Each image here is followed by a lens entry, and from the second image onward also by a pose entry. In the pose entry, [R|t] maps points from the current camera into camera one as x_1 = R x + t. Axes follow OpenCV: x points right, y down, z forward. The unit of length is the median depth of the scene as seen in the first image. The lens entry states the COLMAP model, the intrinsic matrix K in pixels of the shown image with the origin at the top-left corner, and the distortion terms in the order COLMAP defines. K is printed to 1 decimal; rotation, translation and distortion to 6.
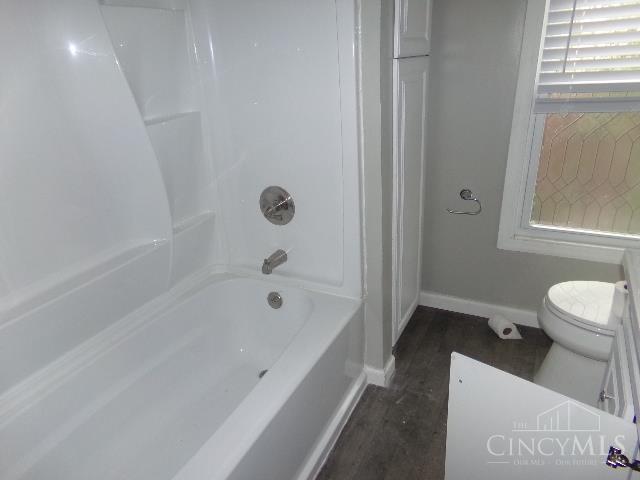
lens RADIAL K [[443.9, 0, 320.0], [0, 443.9, 240.0], [0, 0, 1]] dist [-0.078215, 0.117273]
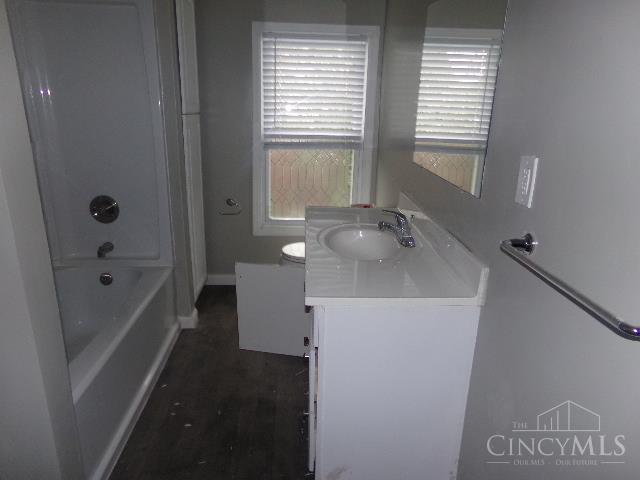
lens RADIAL K [[443.9, 0, 320.0], [0, 443.9, 240.0], [0, 0, 1]] dist [-0.078215, 0.117273]
pose [[0.853769, -0.077612, 0.514835, -0.231438], [0.131338, 0.988953, -0.068717, 0.200800], [-0.503814, 0.126285, 0.854531, -0.522456]]
